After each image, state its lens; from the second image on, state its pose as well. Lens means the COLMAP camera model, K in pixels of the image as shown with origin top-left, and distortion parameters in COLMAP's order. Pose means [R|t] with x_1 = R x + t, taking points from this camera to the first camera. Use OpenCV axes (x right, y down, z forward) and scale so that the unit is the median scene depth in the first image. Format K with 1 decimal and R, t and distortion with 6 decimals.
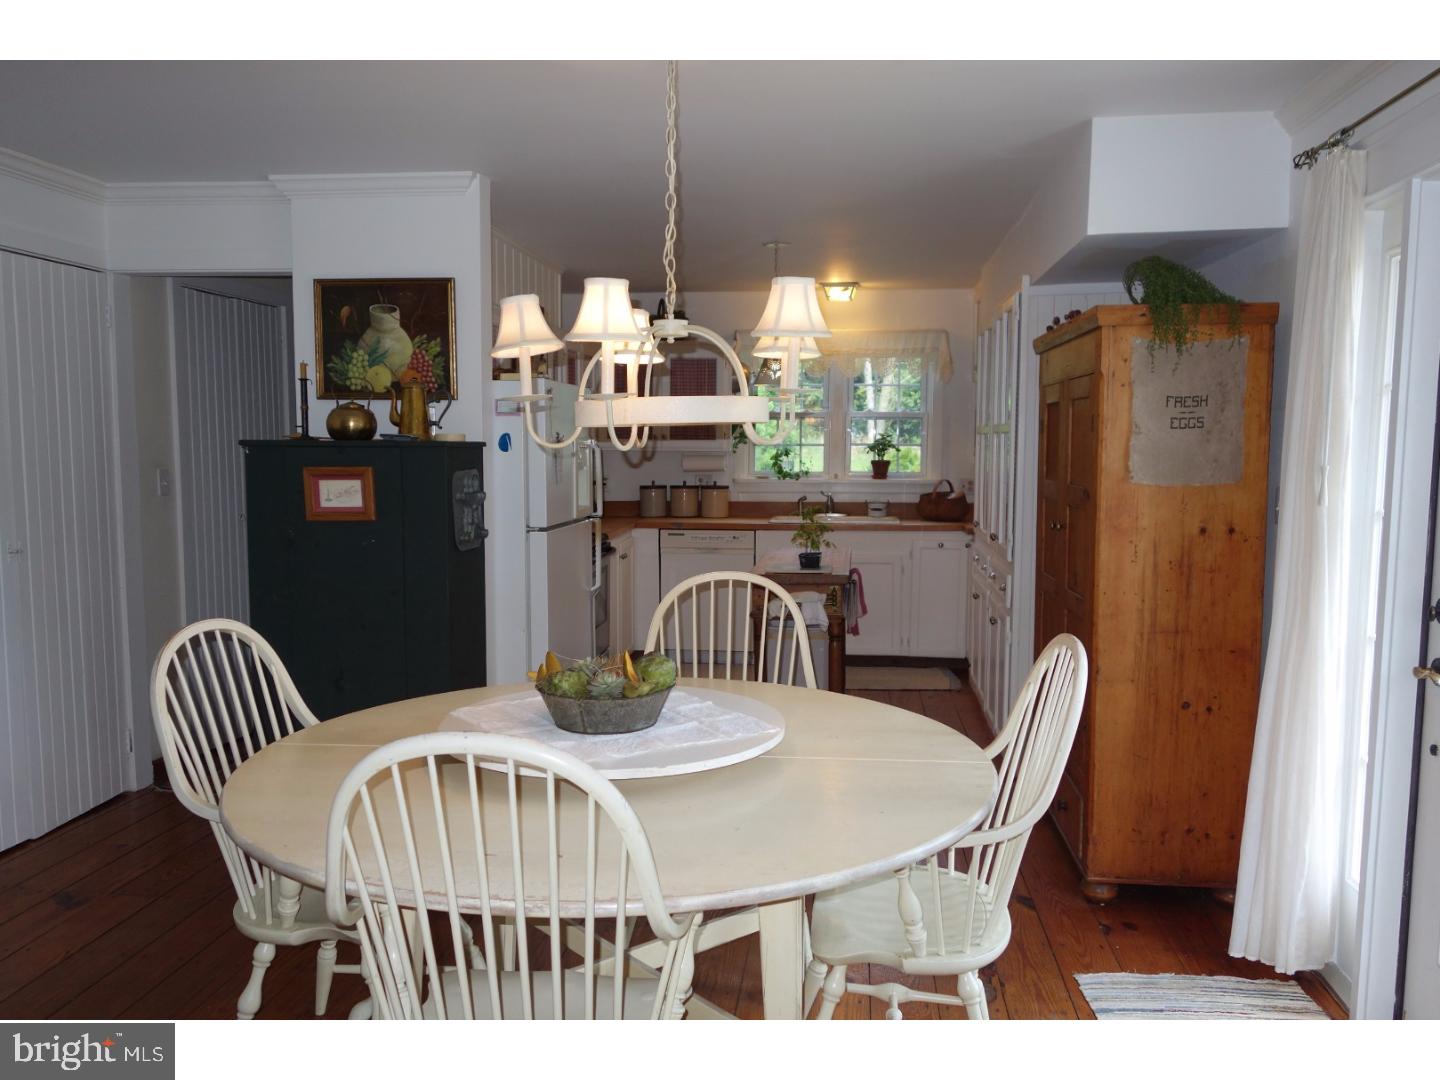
lens RADIAL K [[1137.9, 0, 720.0], [0, 1137.9, 540.0], [0, 0, 1]] dist [0.011415, -0.000486]
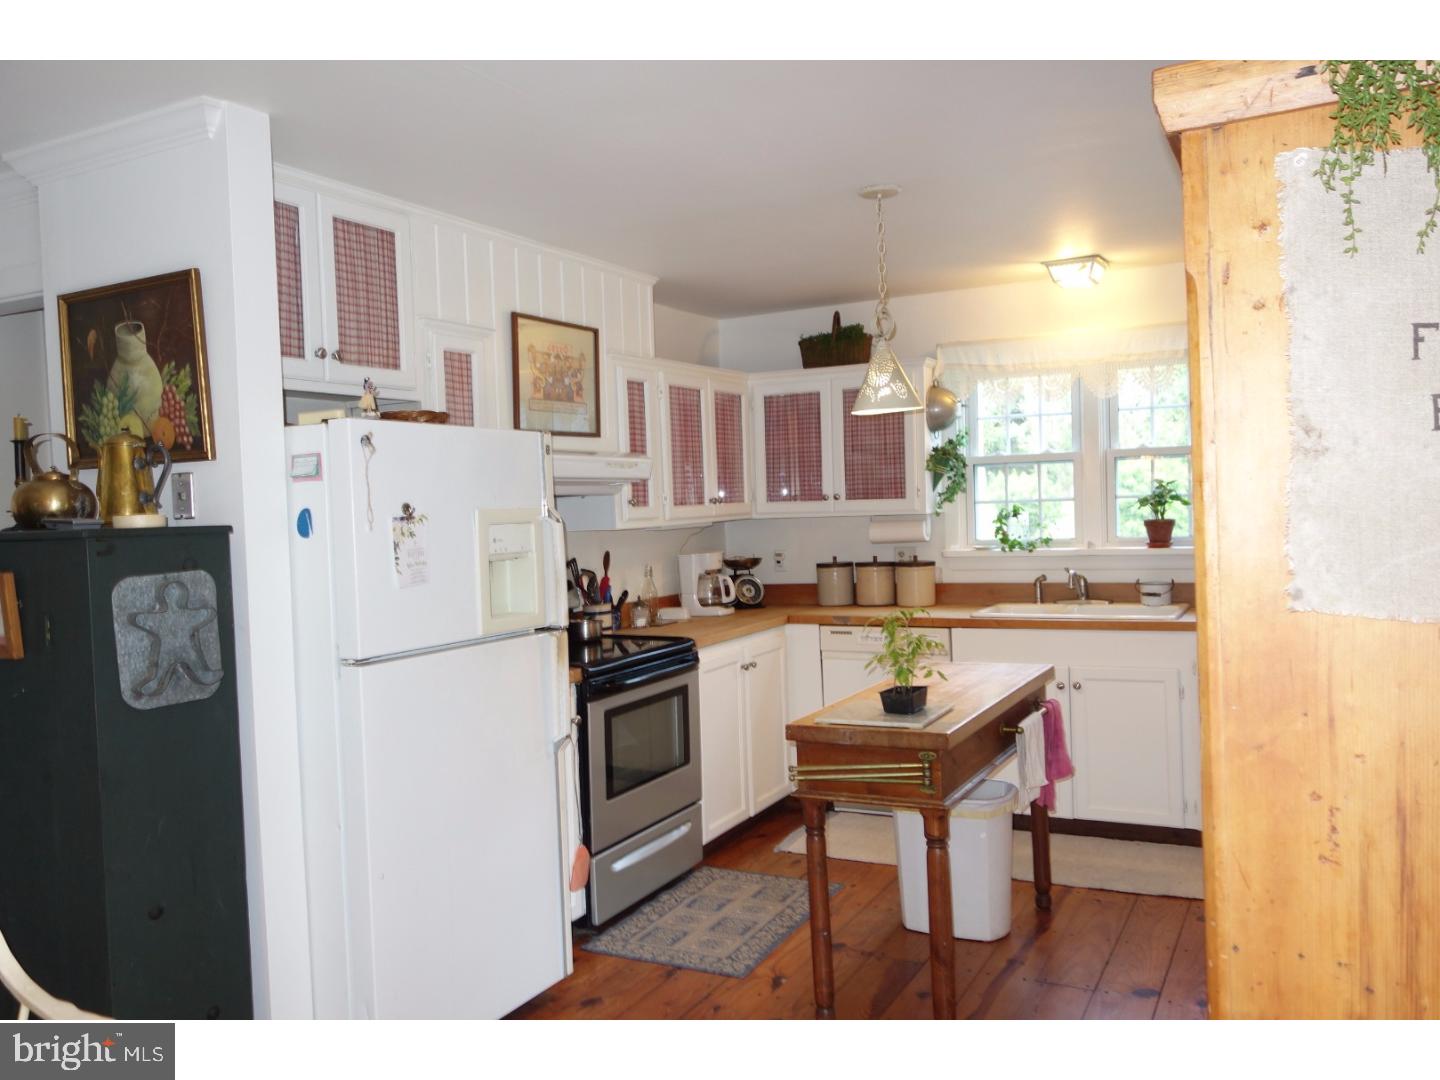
lens RADIAL K [[1137.9, 0, 720.0], [0, 1137.9, 540.0], [0, 0, 1]] dist [0.011415, -0.000486]
pose [[0.928767, -0.025075, -0.369814, 0.261261], [0.005817, 0.998572, -0.053097, -0.042771], [0.370617, 0.047163, 0.927587, 0.513536]]
